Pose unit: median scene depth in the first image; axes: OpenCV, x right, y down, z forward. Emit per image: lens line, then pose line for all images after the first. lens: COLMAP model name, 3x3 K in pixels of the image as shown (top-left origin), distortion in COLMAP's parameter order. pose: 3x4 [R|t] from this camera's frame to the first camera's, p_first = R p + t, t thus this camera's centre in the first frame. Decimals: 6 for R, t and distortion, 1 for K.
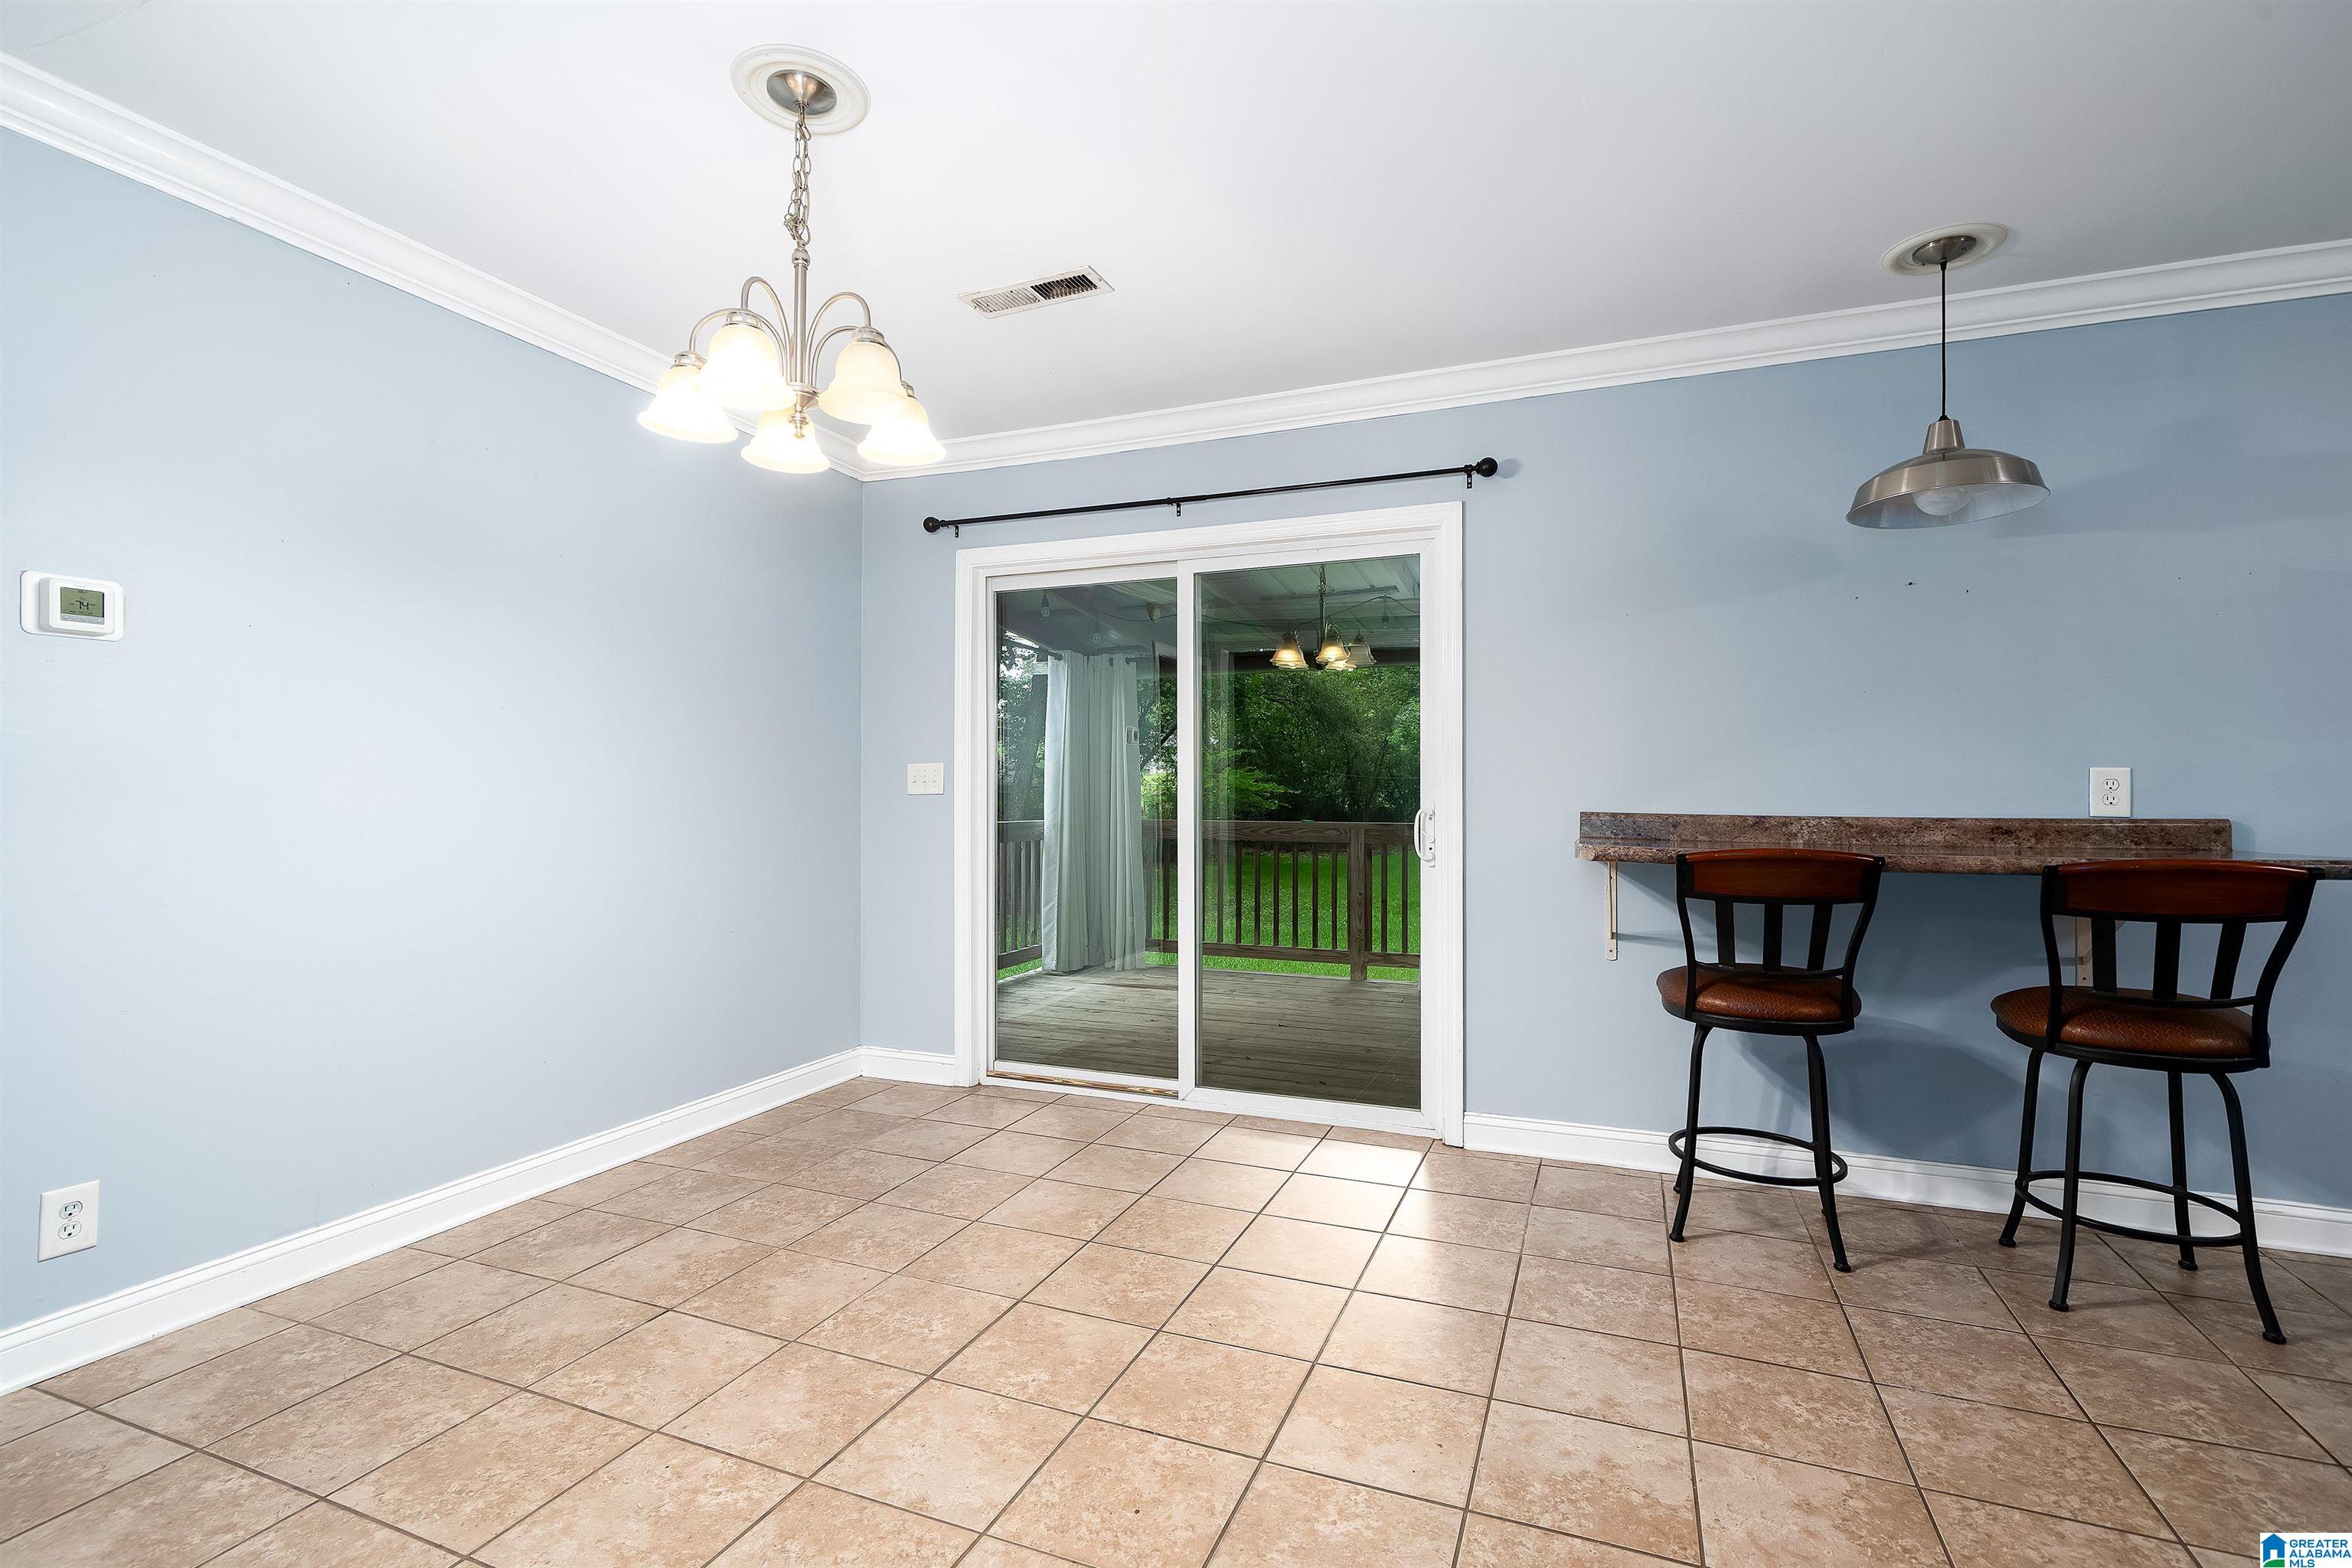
lens RADIAL K [[1080.6, 0, 1176.5], [0, 1080.6, 787.6], [0, 0, 1]] dist [0.004807, 0.000813]
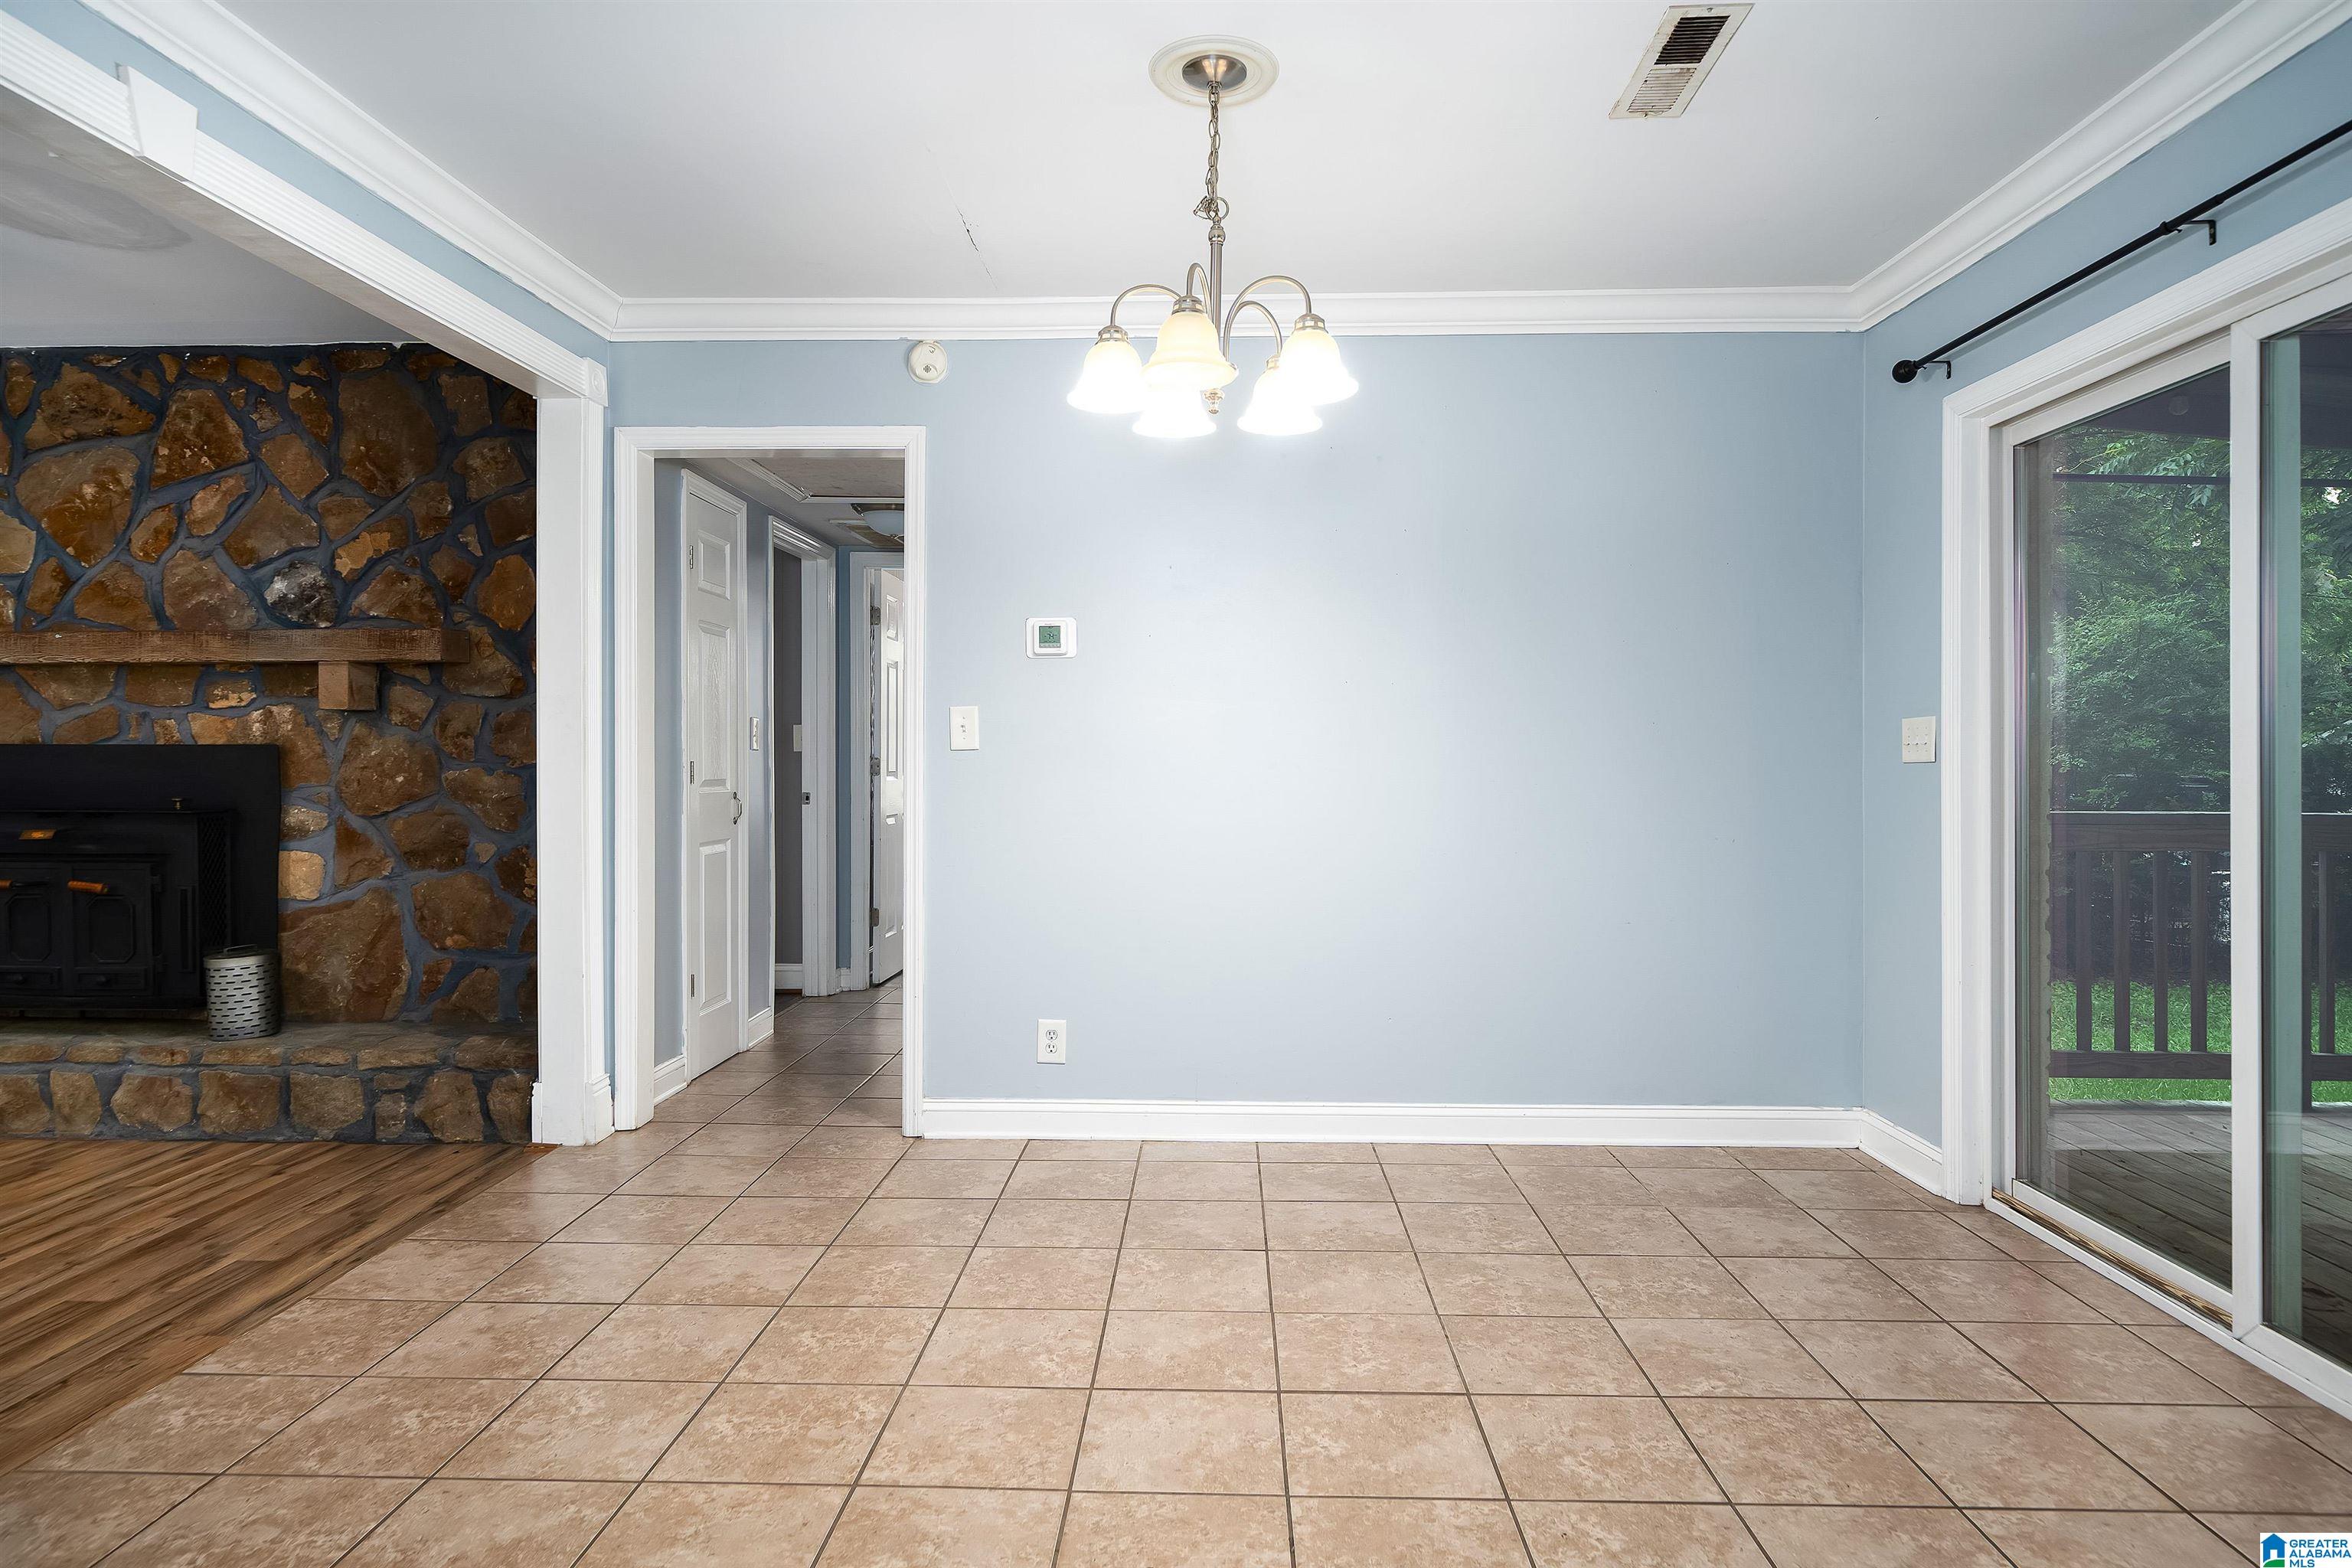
lens RADIAL K [[1352.2, 0, 1176.3], [0, 1352.2, 768.7], [0, 0, 1]] dist [-0.000040, -0.002853]
pose [[0.347837, 0.008779, -0.937514, 0.645710], [0.004344, 0.999930, 0.010975, -0.003135], [0.937545, -0.007891, 0.347774, 0.404848]]
